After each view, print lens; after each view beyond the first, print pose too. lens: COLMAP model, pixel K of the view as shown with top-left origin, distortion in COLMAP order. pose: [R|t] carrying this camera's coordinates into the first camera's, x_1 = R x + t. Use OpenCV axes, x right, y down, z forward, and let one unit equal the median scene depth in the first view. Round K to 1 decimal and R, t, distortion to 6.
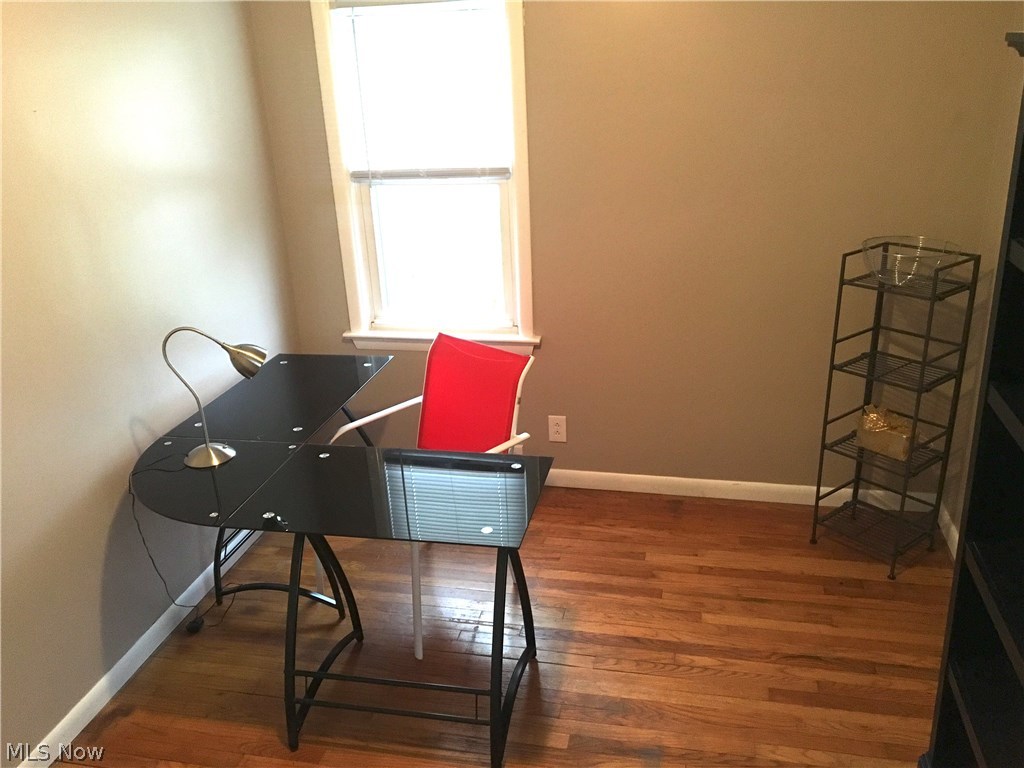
lens RADIAL K [[854.6, 0, 514.6], [0, 854.6, 383.9], [0, 0, 1]] dist [0.072028, -0.117974]
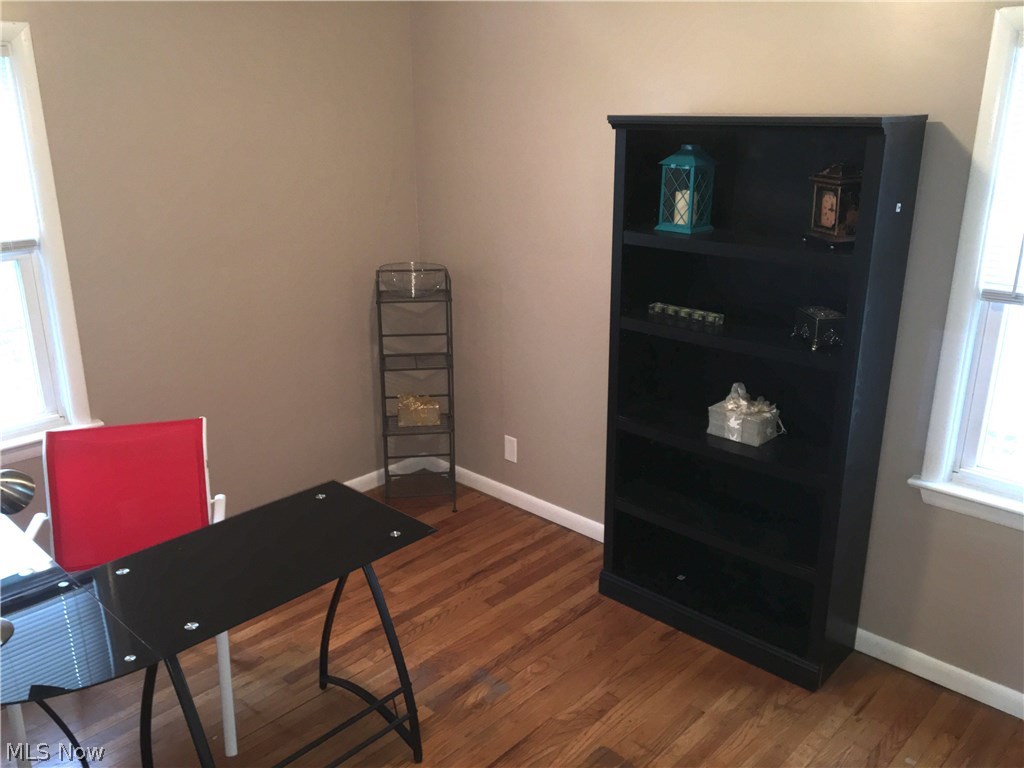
lens RADIAL K [[854.6, 0, 514.6], [0, 854.6, 383.9], [0, 0, 1]] dist [0.072028, -0.117974]
pose [[0.506698, -0.220245, 0.833516, -0.642750], [0.291052, 0.953756, 0.075085, -0.040554], [-0.811508, 0.204551, 0.547369, 0.174591]]
